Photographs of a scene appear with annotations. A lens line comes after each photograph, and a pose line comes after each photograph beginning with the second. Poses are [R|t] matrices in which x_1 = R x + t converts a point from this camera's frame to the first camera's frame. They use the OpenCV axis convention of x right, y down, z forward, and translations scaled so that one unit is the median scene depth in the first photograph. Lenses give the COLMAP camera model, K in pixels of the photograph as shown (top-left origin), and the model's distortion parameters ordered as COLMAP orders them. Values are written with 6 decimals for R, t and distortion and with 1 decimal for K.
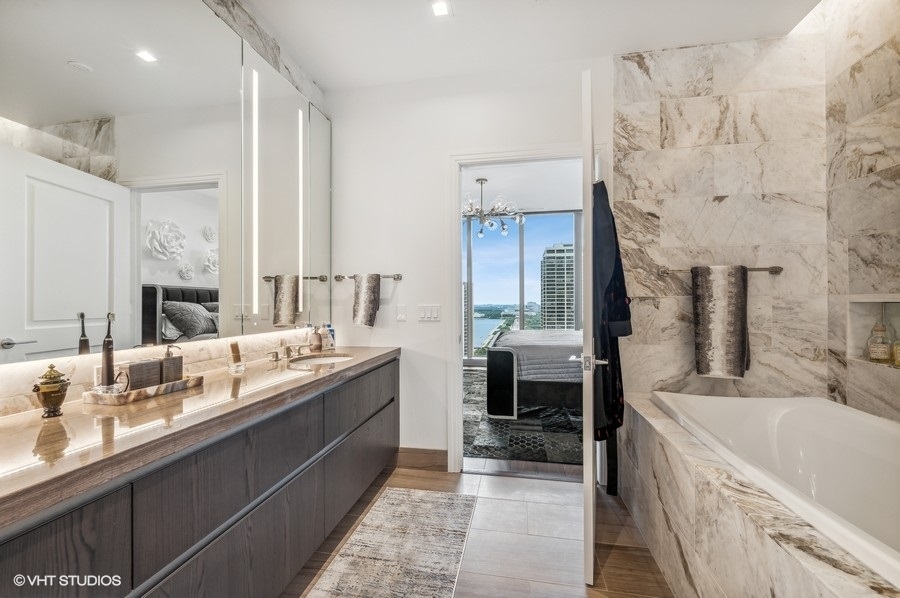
lens RADIAL K [[360.7, 0, 450.0], [0, 360.7, 299.0], [0, 0, 1]] dist [-0.000157, 0.000038]
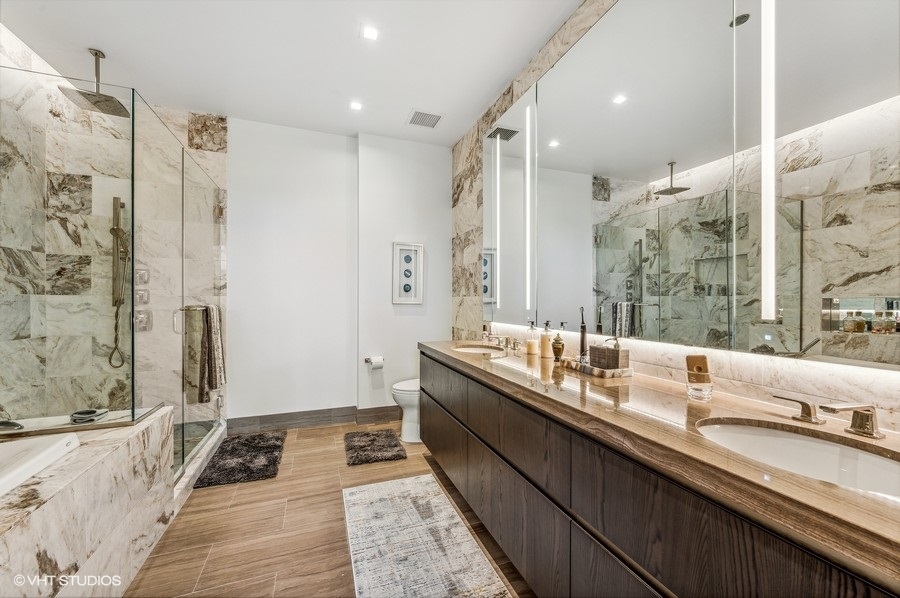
lens RADIAL K [[360.7, 0, 450.0], [0, 360.7, 299.0], [0, 0, 1]] dist [-0.000157, 0.000038]
pose [[-0.853159, 0.005210, -0.521625, 0.269298], [0.010864, 0.999911, -0.007782, 0.015009], [0.521538, -0.012306, -0.853139, 1.960888]]
